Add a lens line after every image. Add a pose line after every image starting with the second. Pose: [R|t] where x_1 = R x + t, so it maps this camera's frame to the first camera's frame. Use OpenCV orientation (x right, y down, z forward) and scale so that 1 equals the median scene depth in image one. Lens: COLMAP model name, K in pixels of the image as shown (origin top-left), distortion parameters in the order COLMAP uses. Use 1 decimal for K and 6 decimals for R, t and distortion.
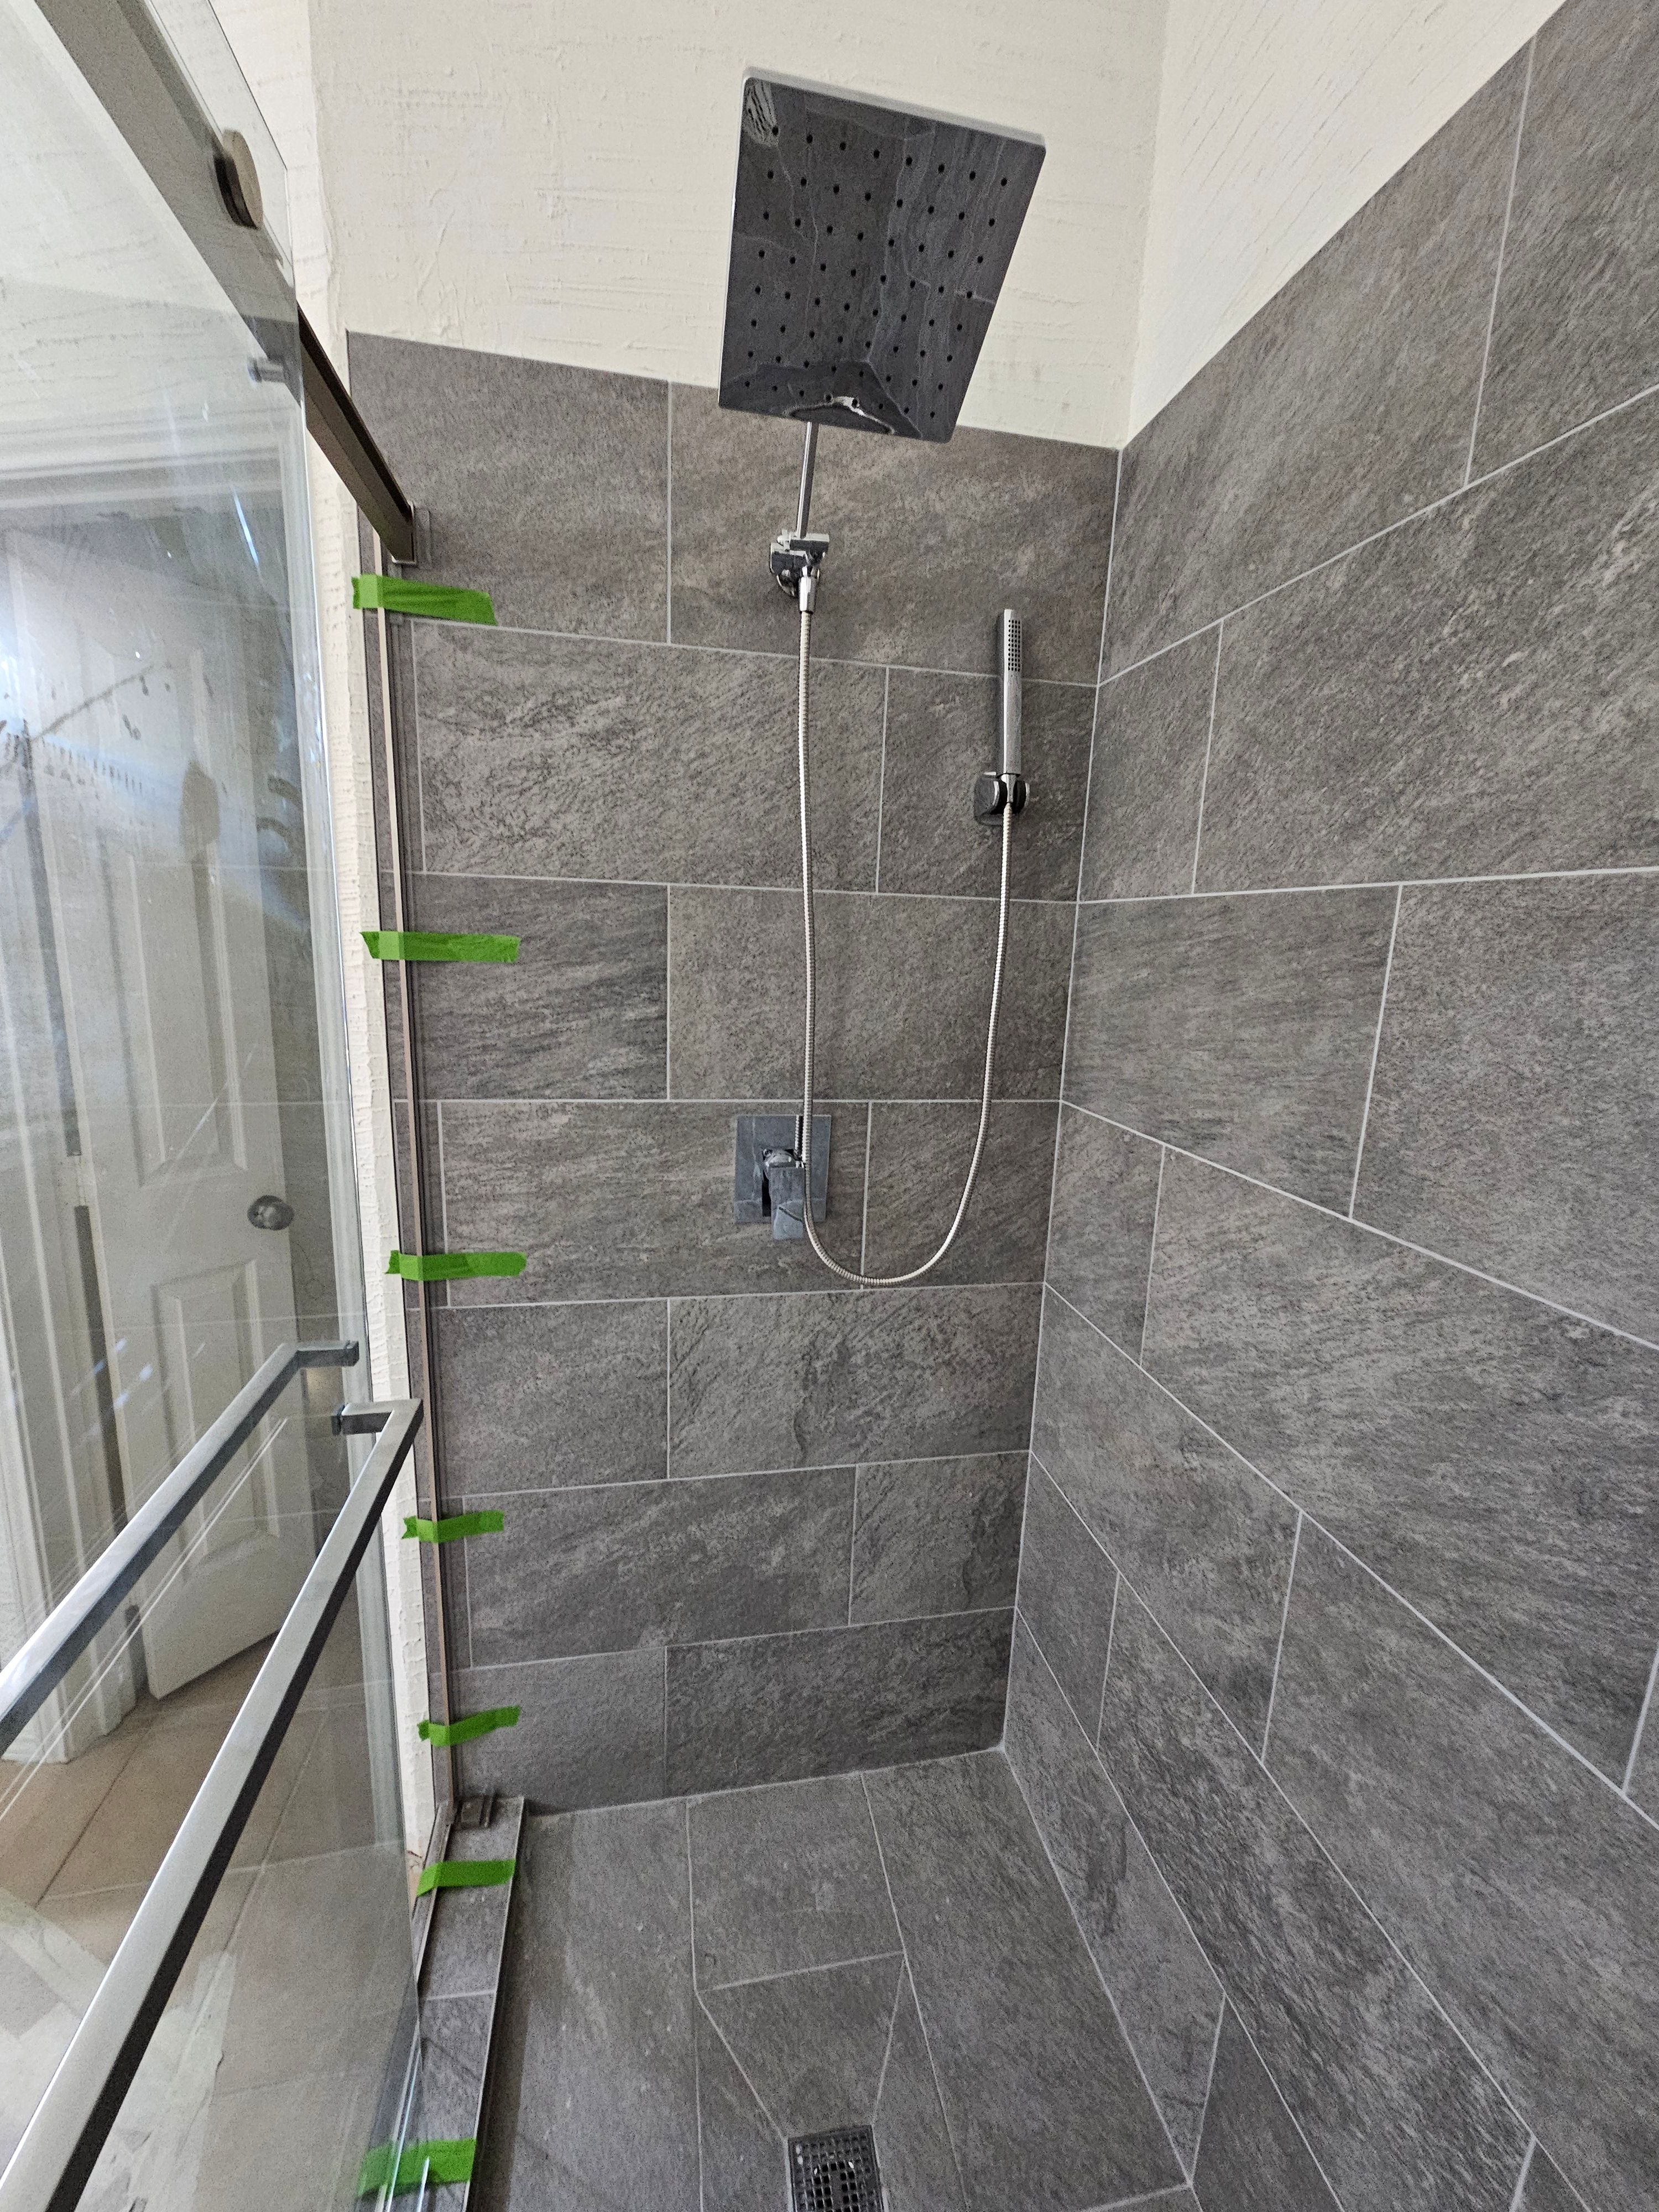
lens RADIAL K [[902.8, 0, 821.3], [0, 902.8, 1111.8], [0, 0, 1]] dist [0.001200, -0.000587]
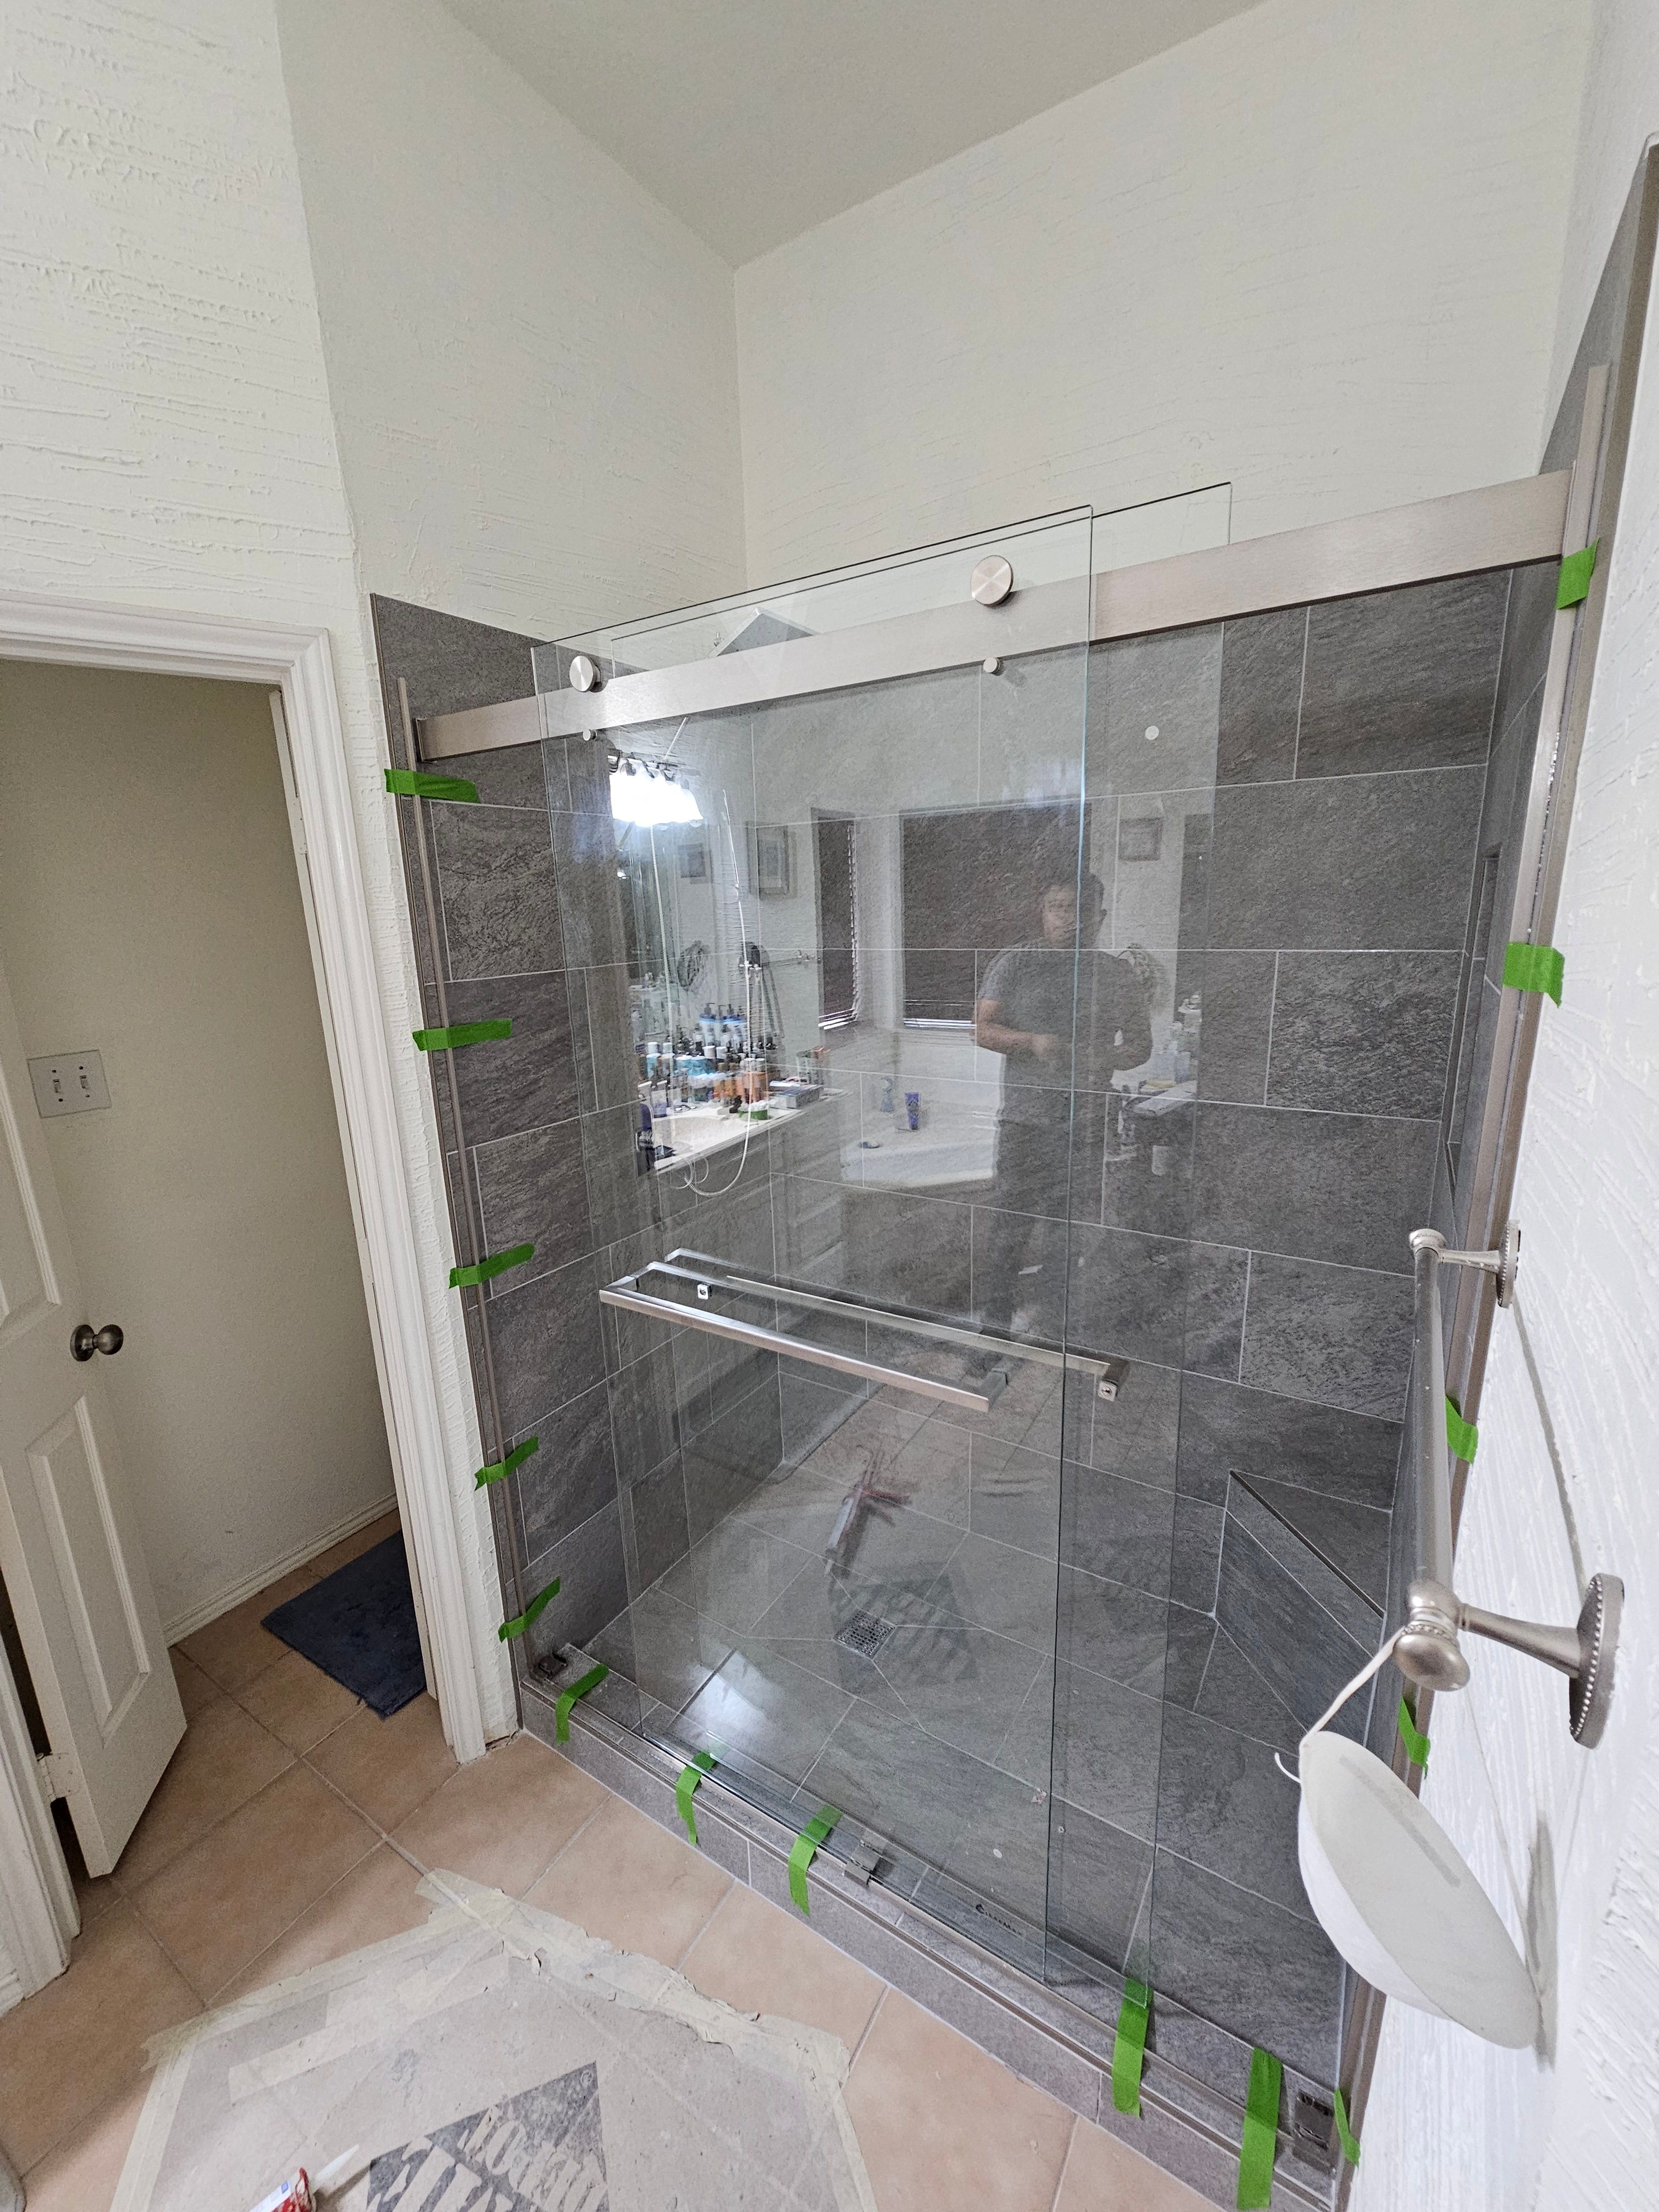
lens RADIAL K [[902.8, 0, 825.4], [0, 902.8, 1108.1], [0, 0, 1]] dist [0.001200, -0.000587]
pose [[0.682099, -0.219886, 0.697418, -1.073238], [0.194038, 0.973956, 0.117300, -0.134721], [-0.705047, 0.055315, 0.707000, -0.348571]]
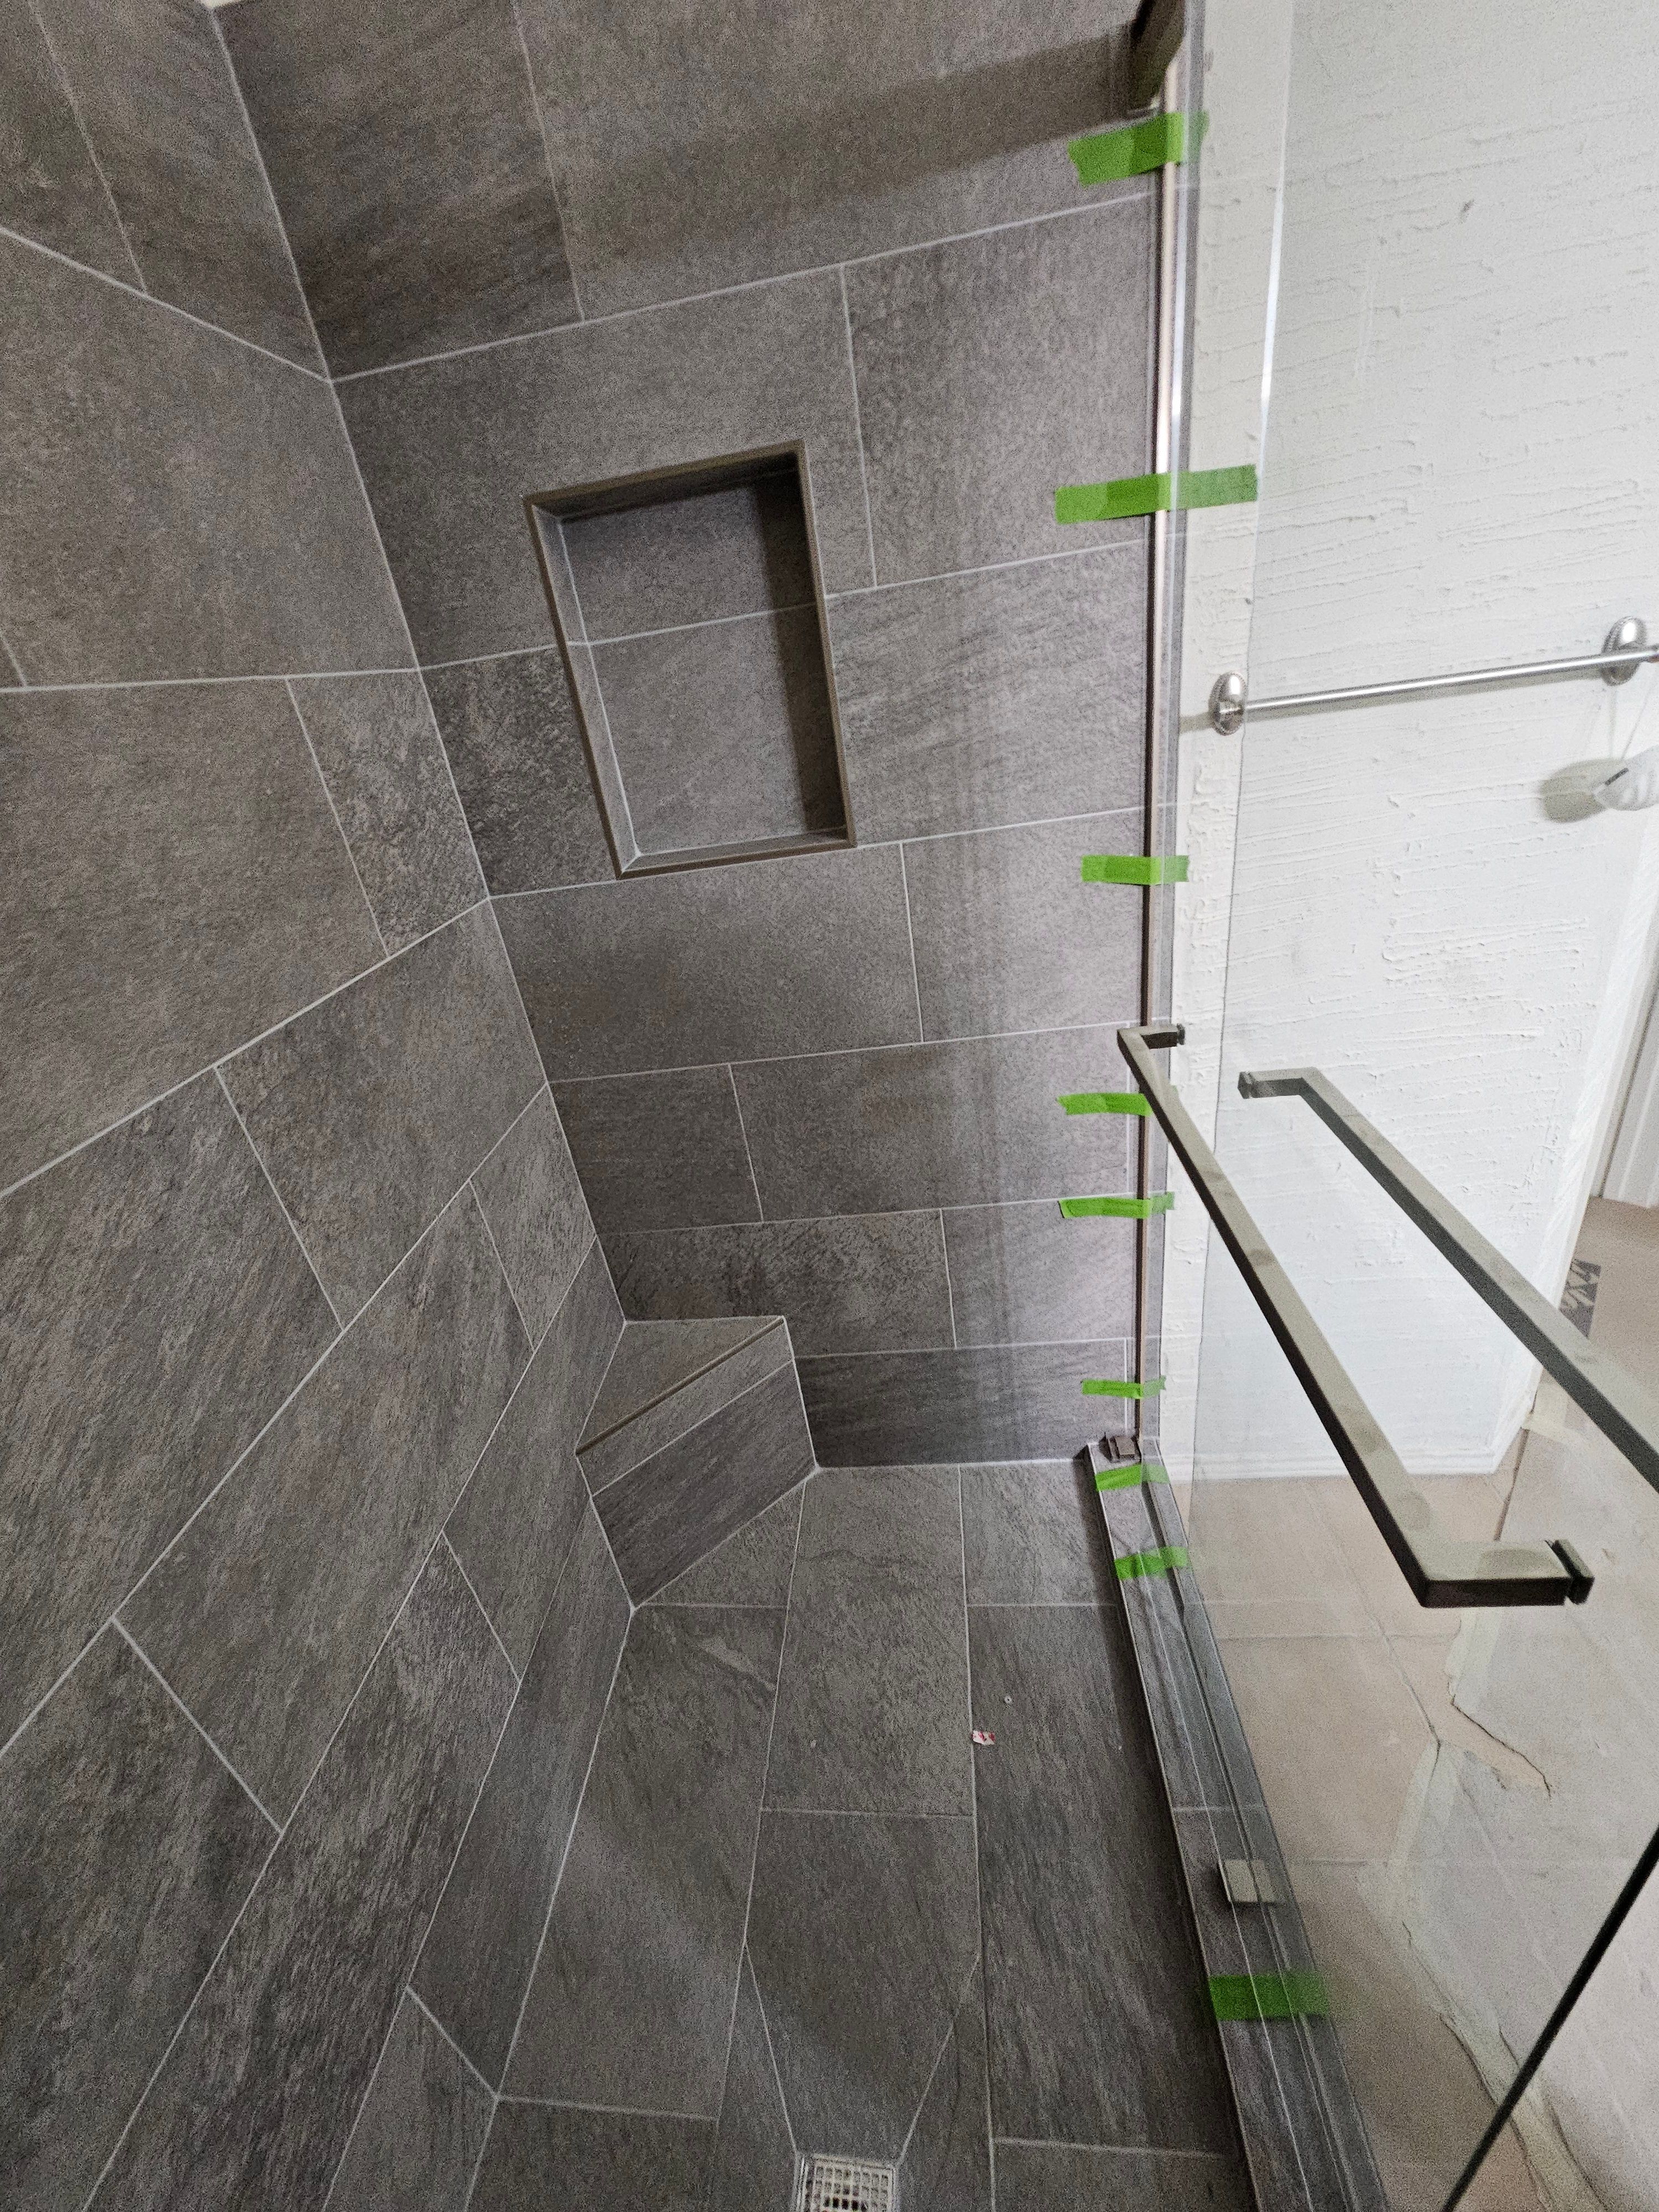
lens RADIAL K [[902.8, 0, 822.8], [0, 902.8, 1124.5], [0, 0, 1]] dist [0.001200, -0.000587]
pose [[-0.957221, -0.031018, 0.287689, -0.276622], [0.161672, 0.767240, 0.620649, -0.286381], [-0.239978, 0.640610, -0.729403, 1.416608]]
